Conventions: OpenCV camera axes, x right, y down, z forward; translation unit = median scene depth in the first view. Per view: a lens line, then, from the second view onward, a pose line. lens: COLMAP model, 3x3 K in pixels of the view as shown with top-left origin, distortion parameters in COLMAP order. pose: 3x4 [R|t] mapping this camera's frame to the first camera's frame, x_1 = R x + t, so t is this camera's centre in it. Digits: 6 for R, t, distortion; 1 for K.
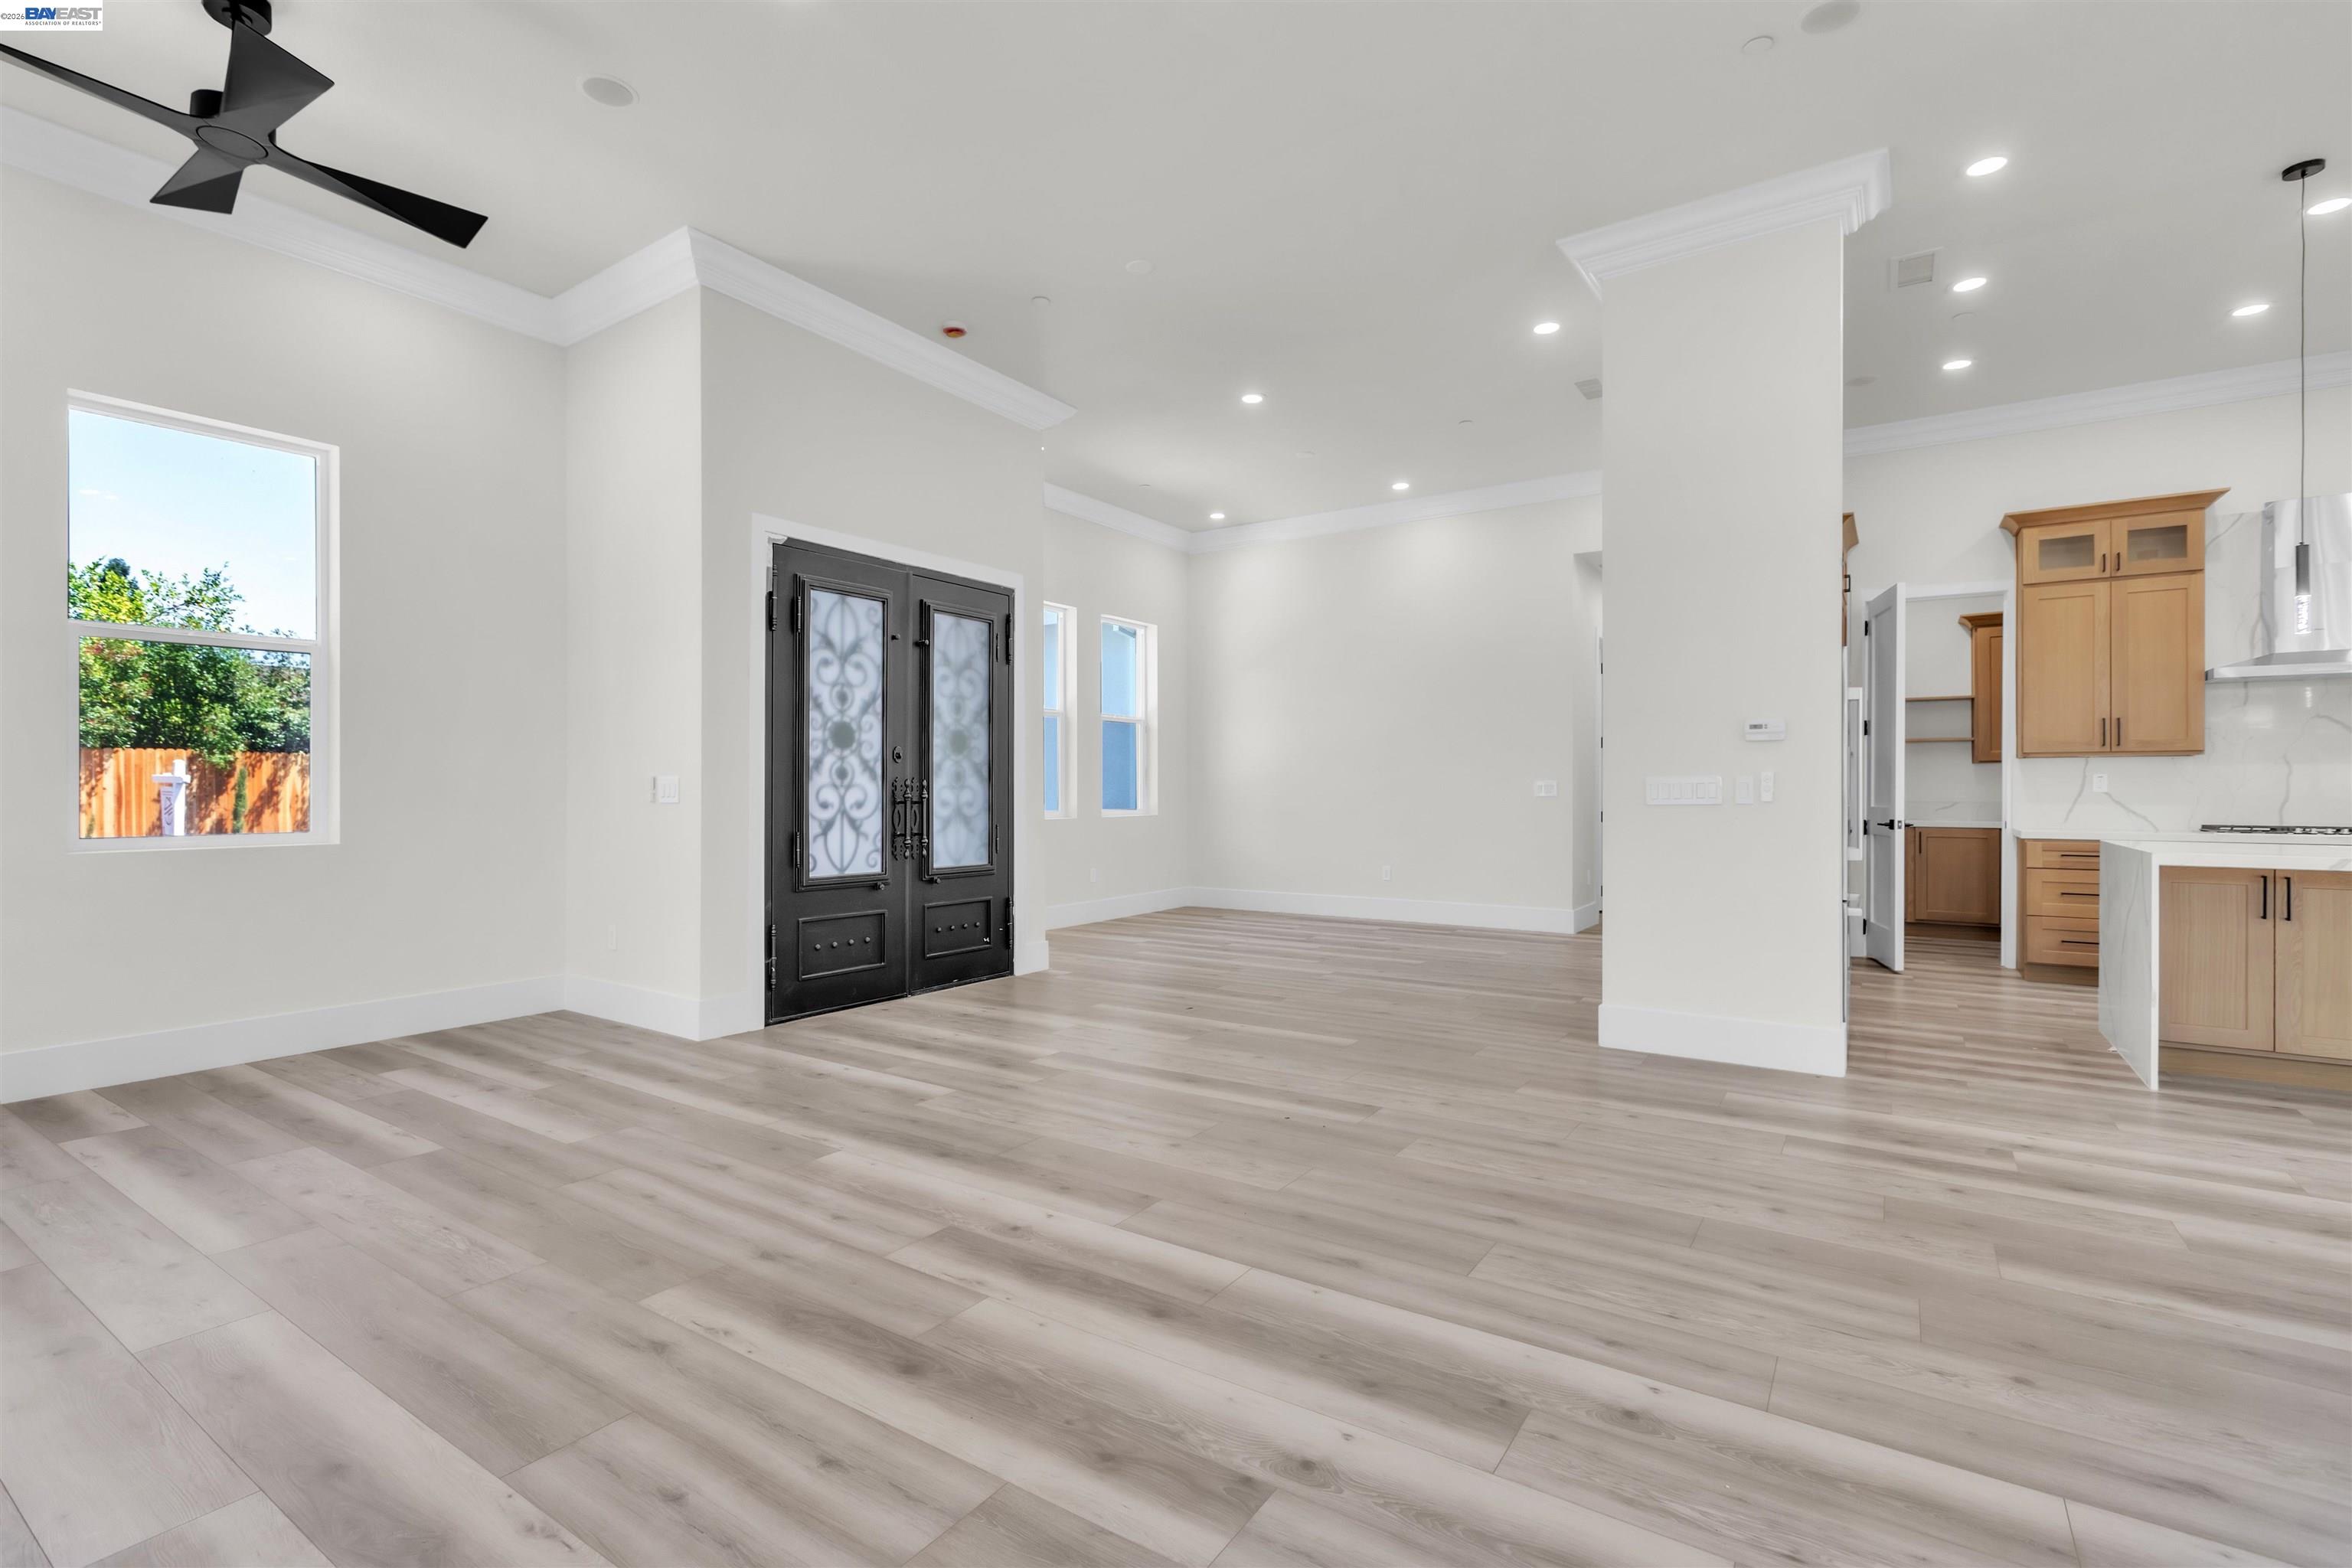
lens RADIAL K [[1077.6, 0, 1192.6], [0, 1077.6, 776.4], [0, 0, 1]] dist [0.002472, -0.000207]
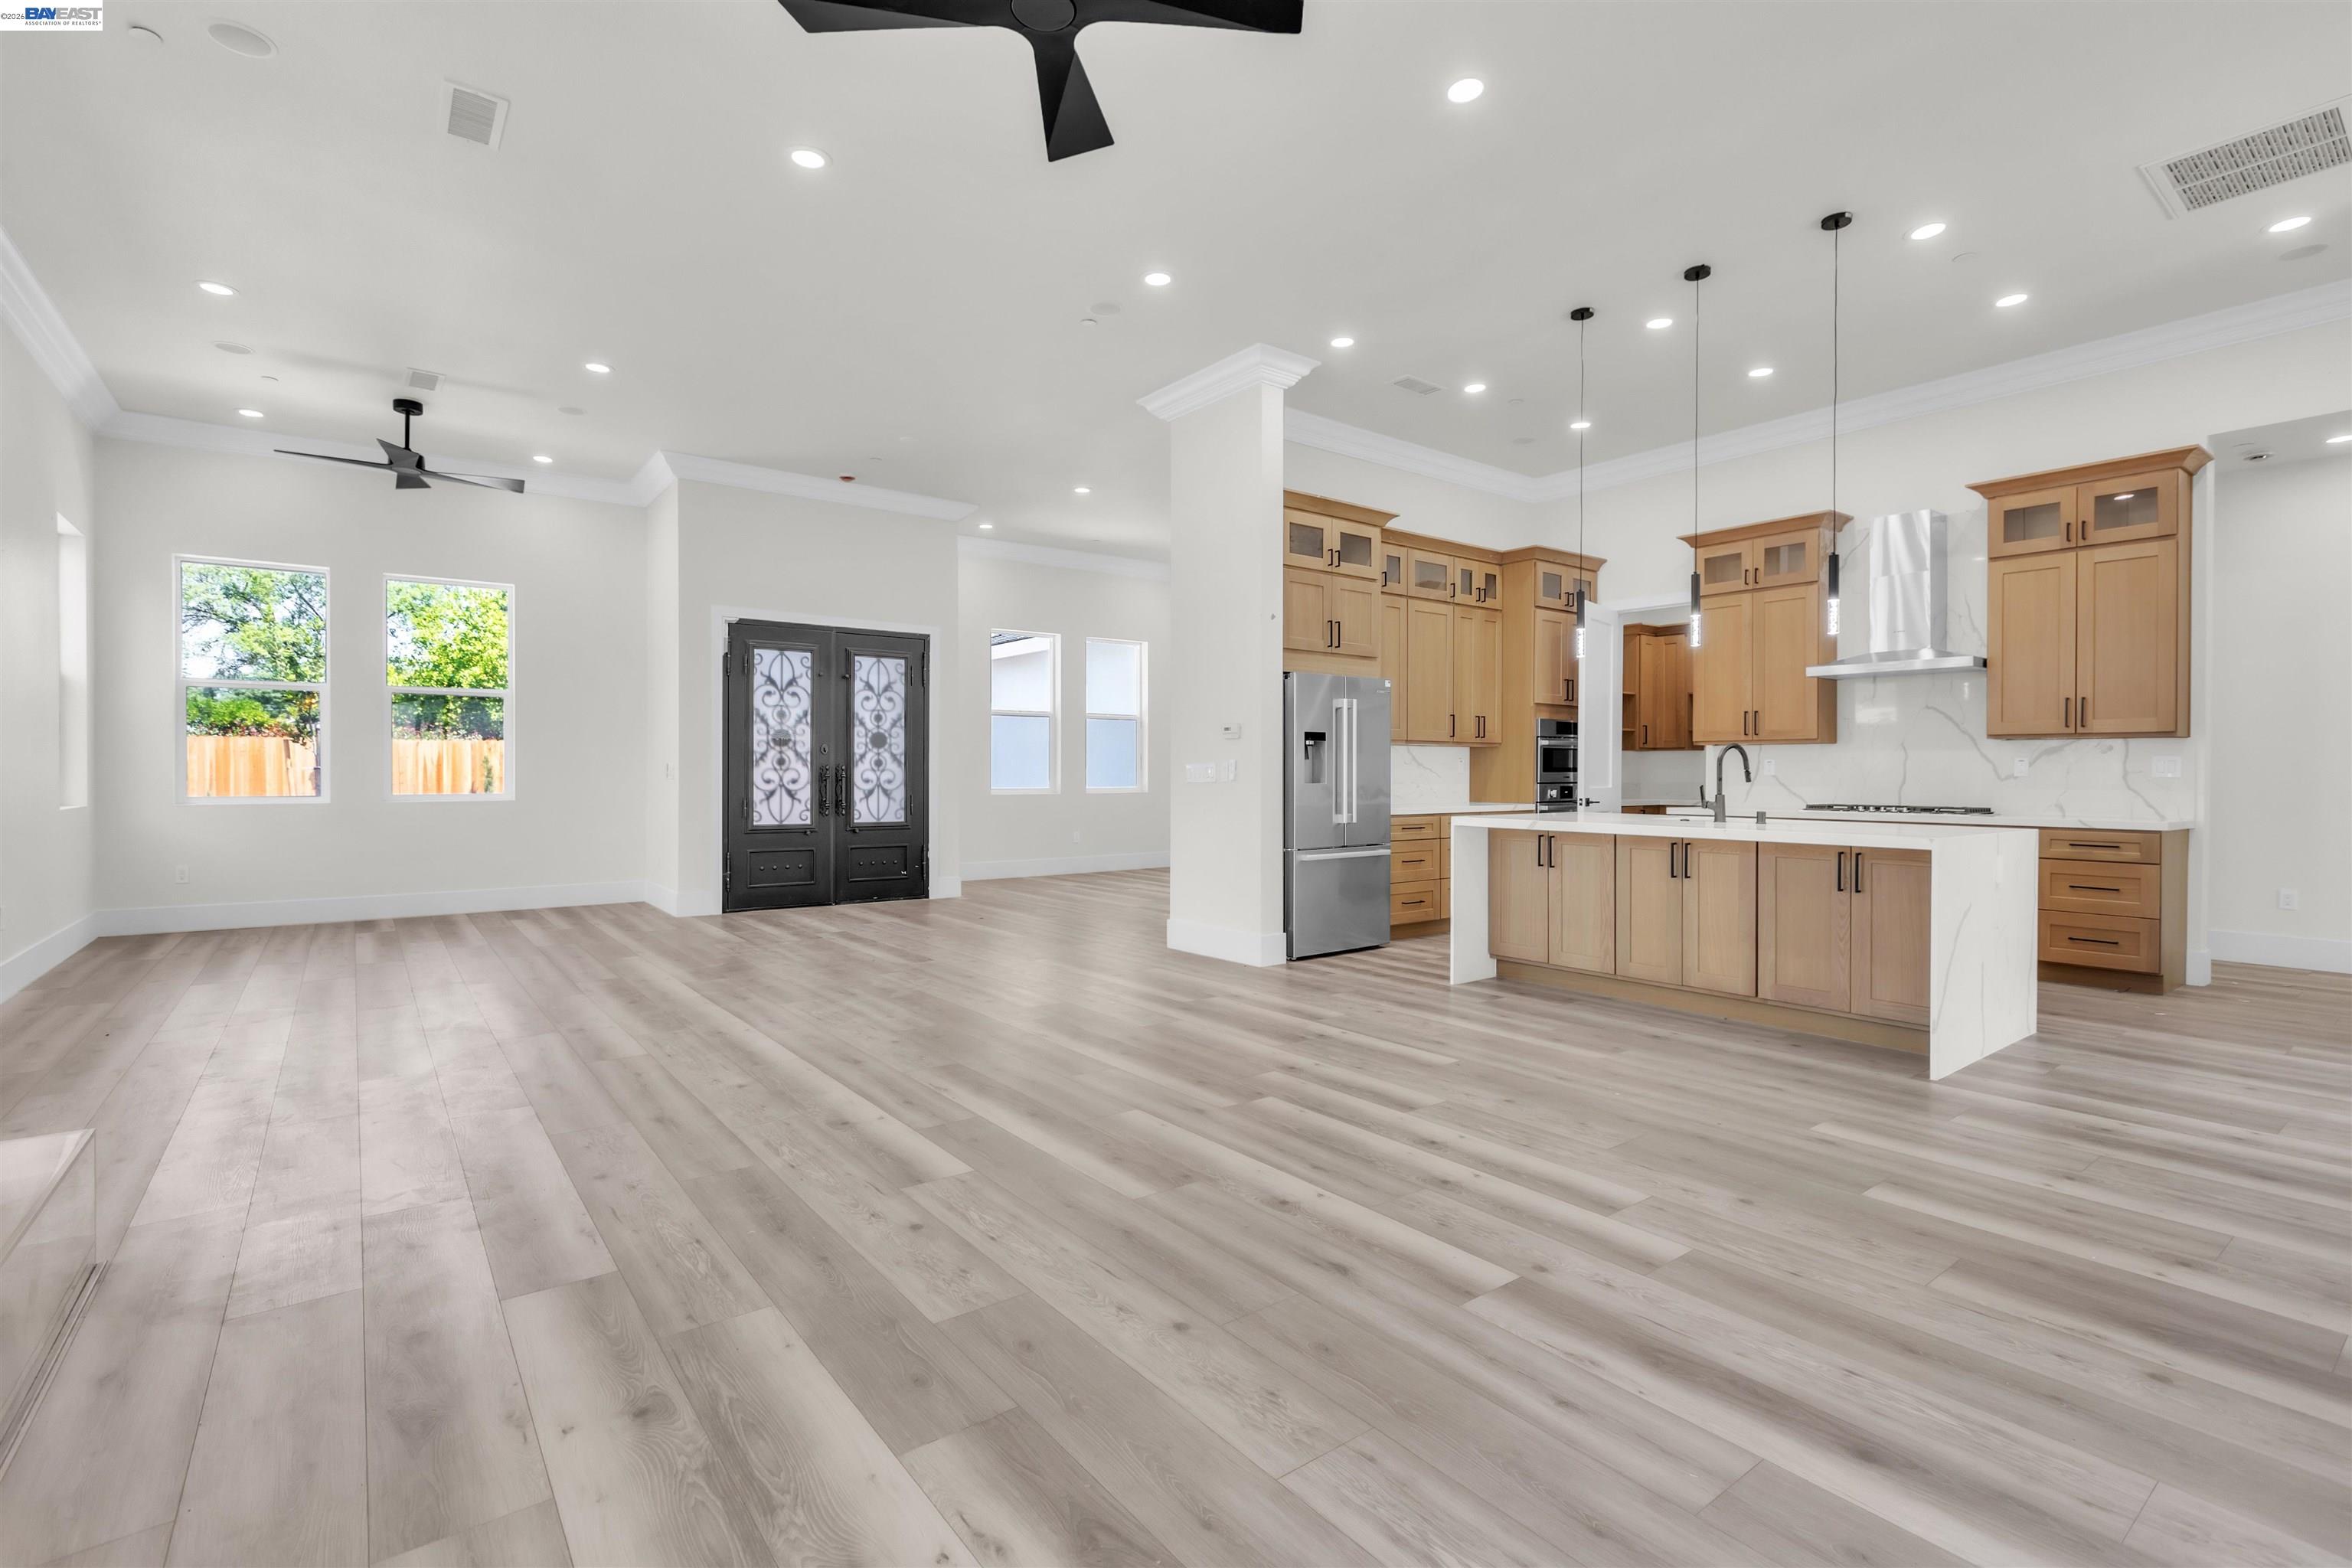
lens RADIAL K [[1077.6, 0, 1176.8], [0, 1077.6, 770.0], [0, 0, 1]] dist [0.002472, -0.000207]
pose [[0.937115, 0.000396, -0.349020, 0.764142], [0.004139, 0.999916, 0.012246, -0.007311], [0.348996, -0.012920, 0.937035, -0.291403]]
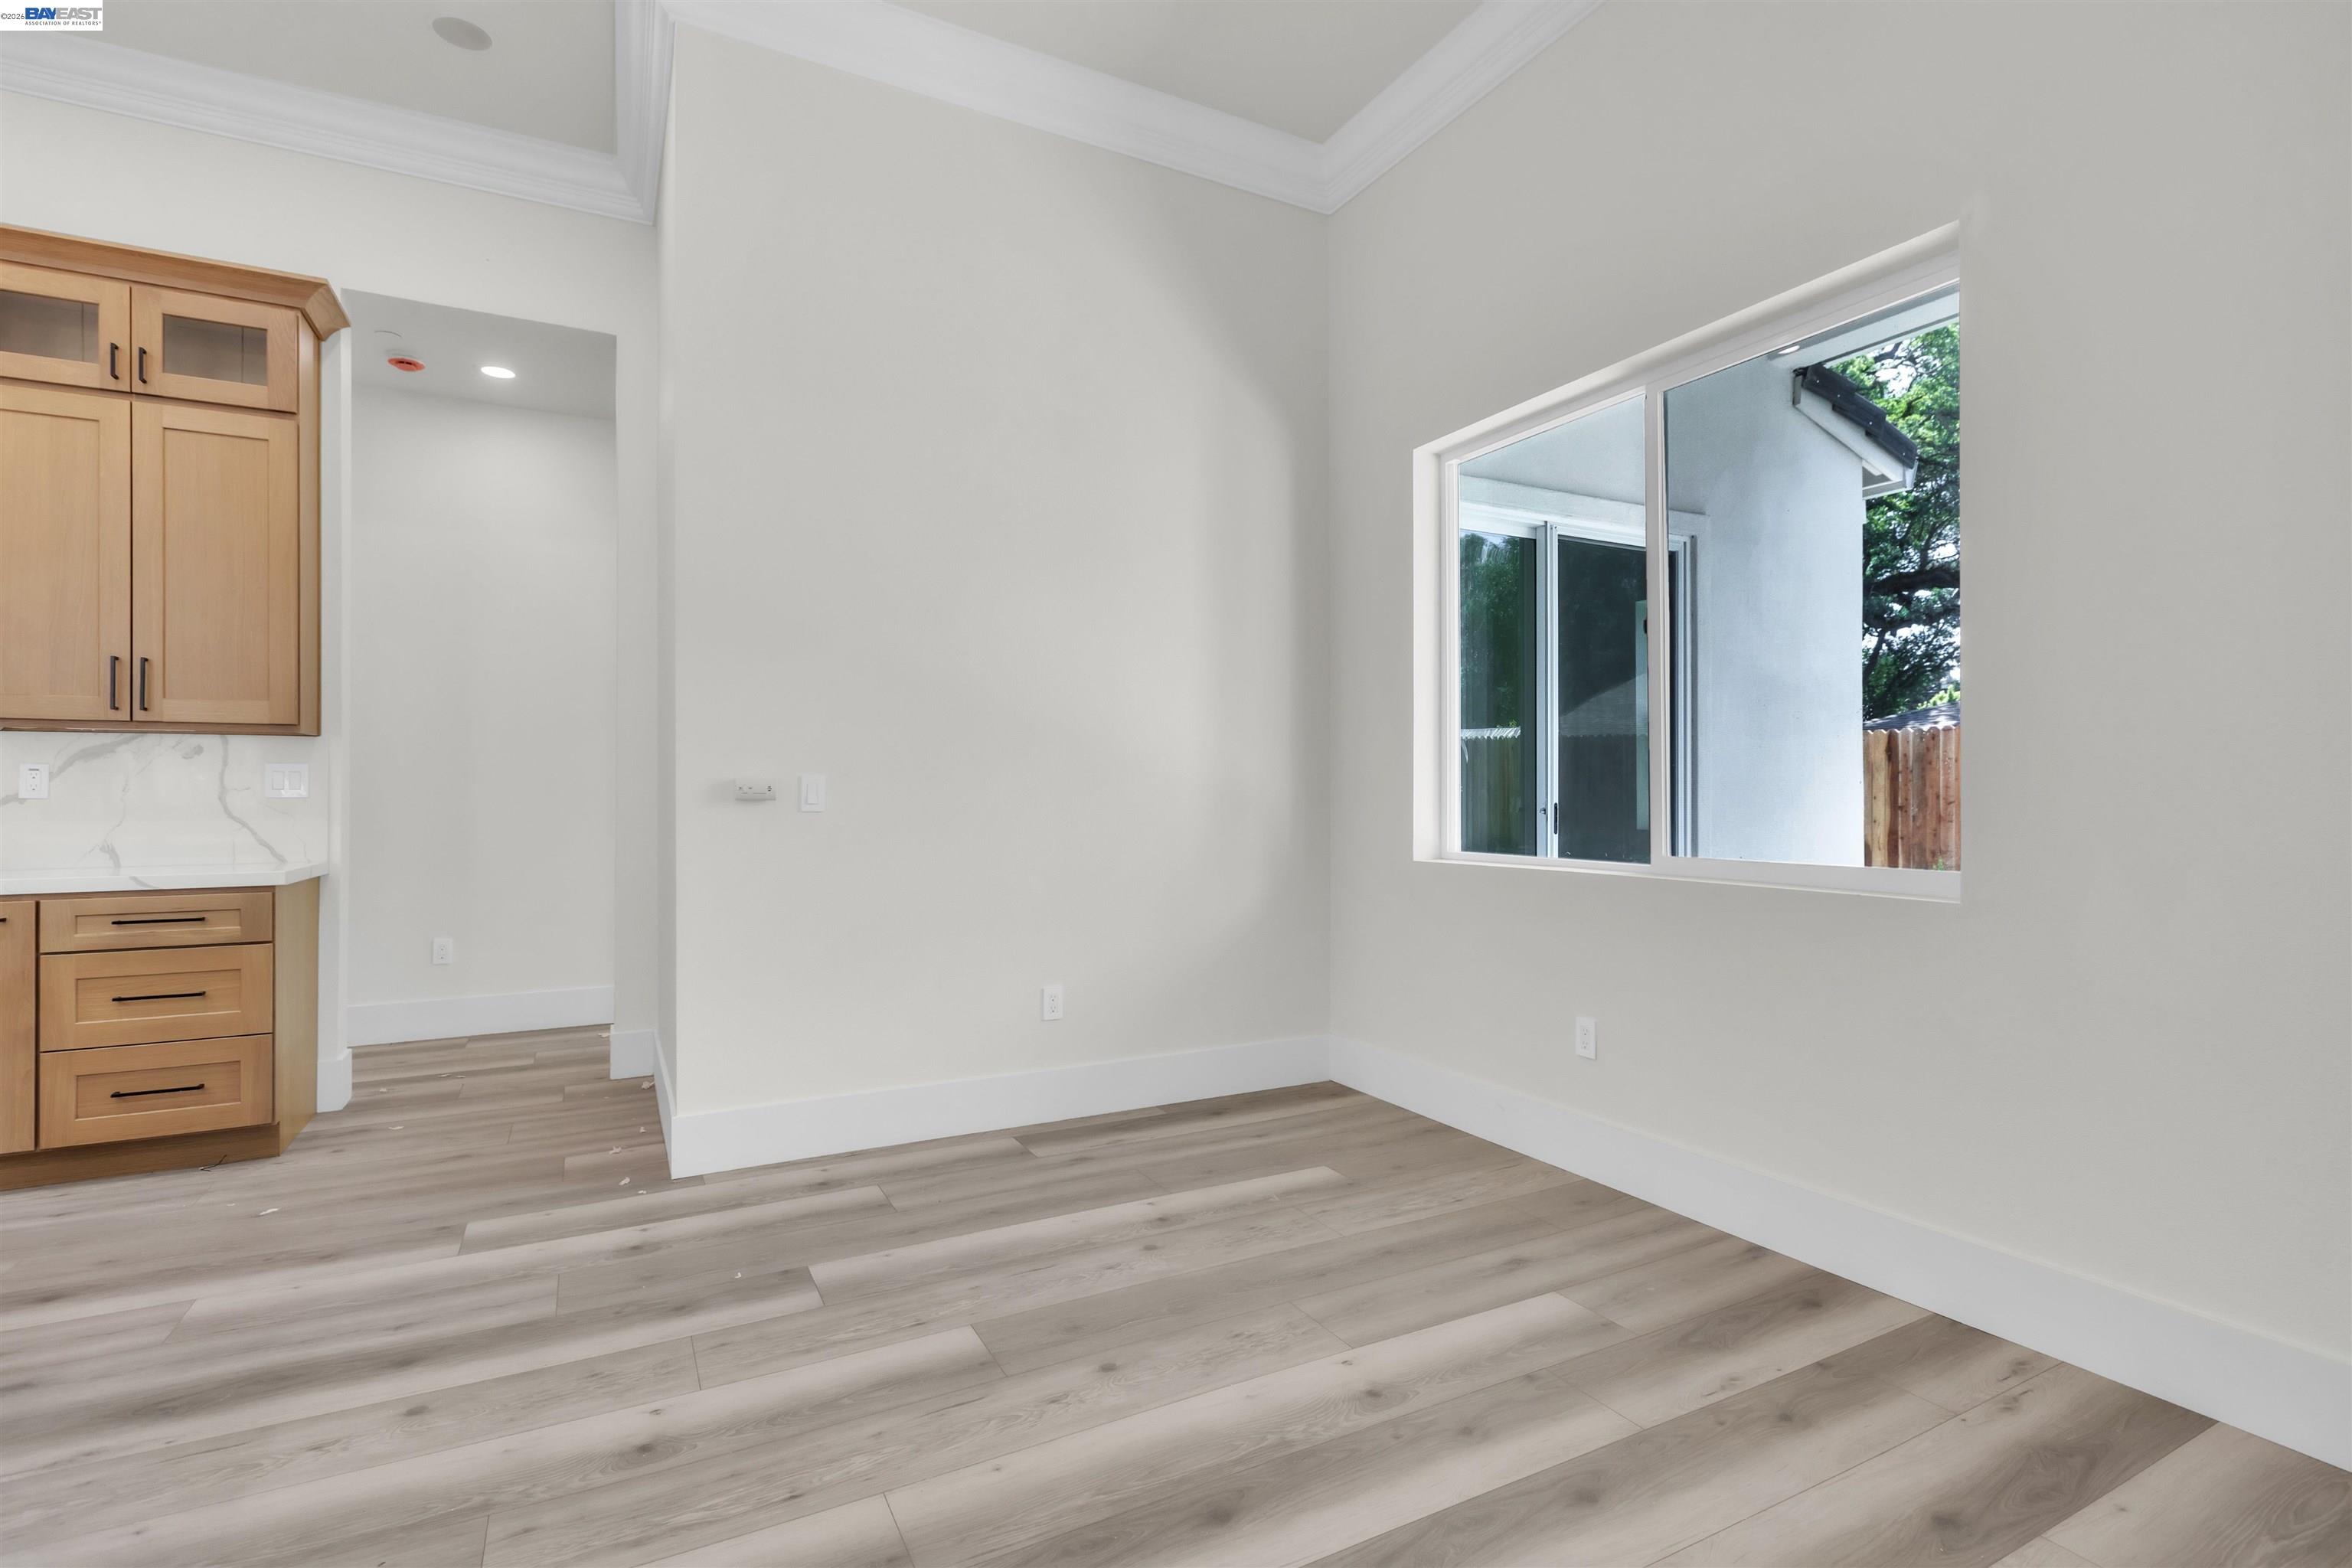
lens RADIAL K [[1077.6, 0, 1185.3], [0, 1077.6, 789.1], [0, 0, 1]] dist [0.002472, -0.000207]
pose [[0.485643, -0.003105, 0.874152, 1.102833], [-0.007110, 0.999947, 0.007501, 0.007746], [-0.874128, -0.009858, 0.485595, 0.485152]]
